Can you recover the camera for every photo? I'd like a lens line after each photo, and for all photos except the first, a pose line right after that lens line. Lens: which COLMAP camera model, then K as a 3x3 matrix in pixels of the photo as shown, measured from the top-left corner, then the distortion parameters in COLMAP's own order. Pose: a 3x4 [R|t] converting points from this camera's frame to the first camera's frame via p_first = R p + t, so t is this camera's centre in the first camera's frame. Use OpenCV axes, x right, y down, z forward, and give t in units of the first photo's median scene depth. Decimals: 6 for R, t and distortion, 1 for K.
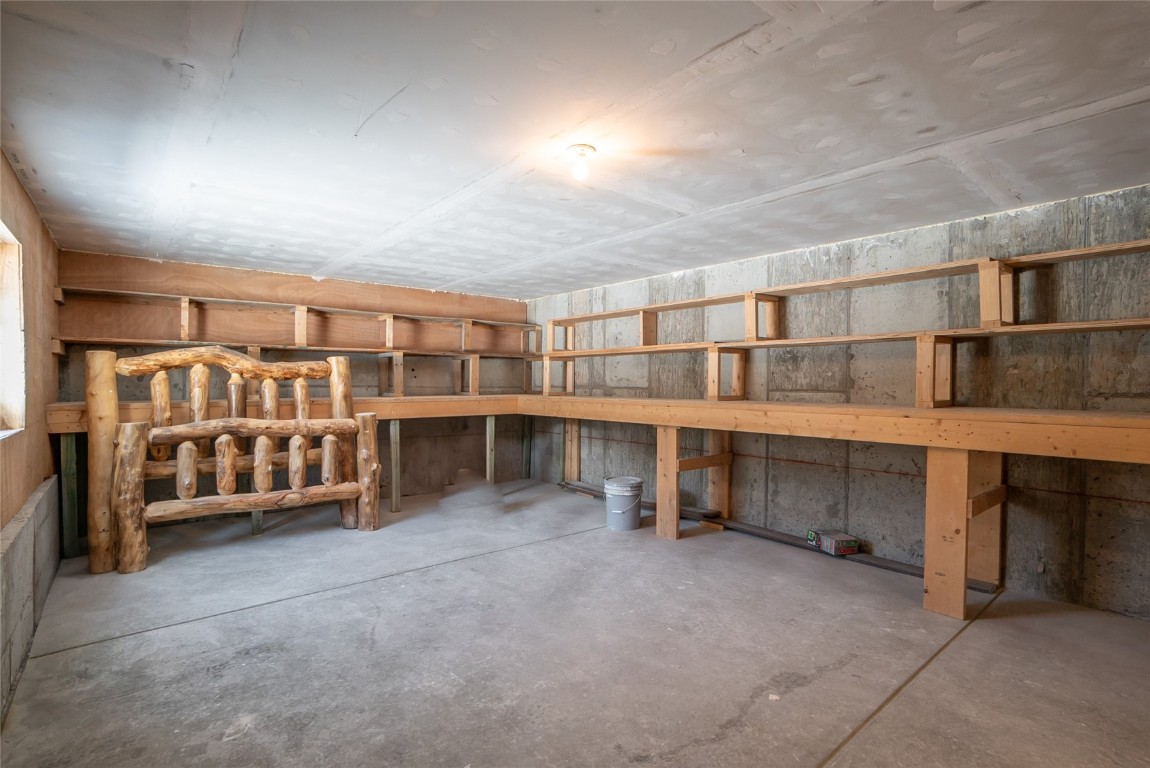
lens RADIAL K [[530.7, 0, 558.4], [0, 530.7, 383.9], [0, 0, 1]] dist [-0.050828, 0.017301]
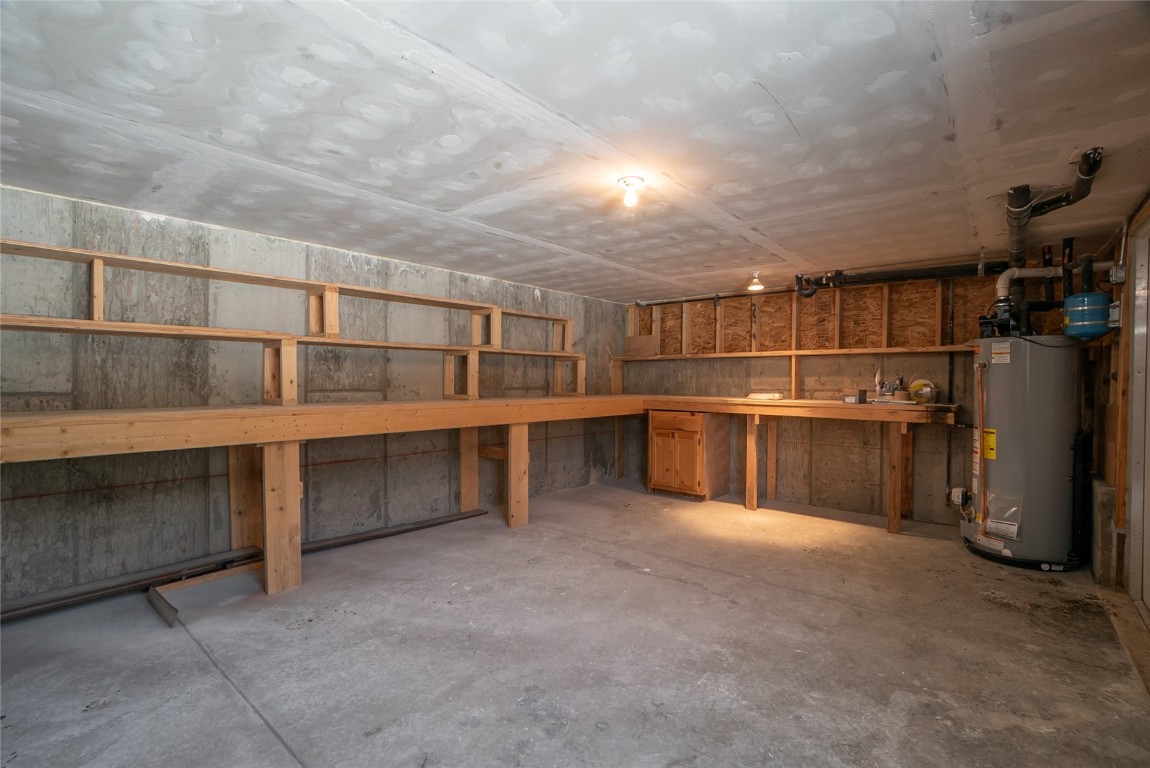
lens RADIAL K [[530.7, 0, 558.4], [0, 530.7, 383.9], [0, 0, 1]] dist [-0.050828, 0.017301]
pose [[-0.151247, -0.007951, 0.988464, -0.678841], [0.000229, 0.999967, 0.008079, -0.009324], [-0.988496, 0.001449, -0.151240, 0.847267]]
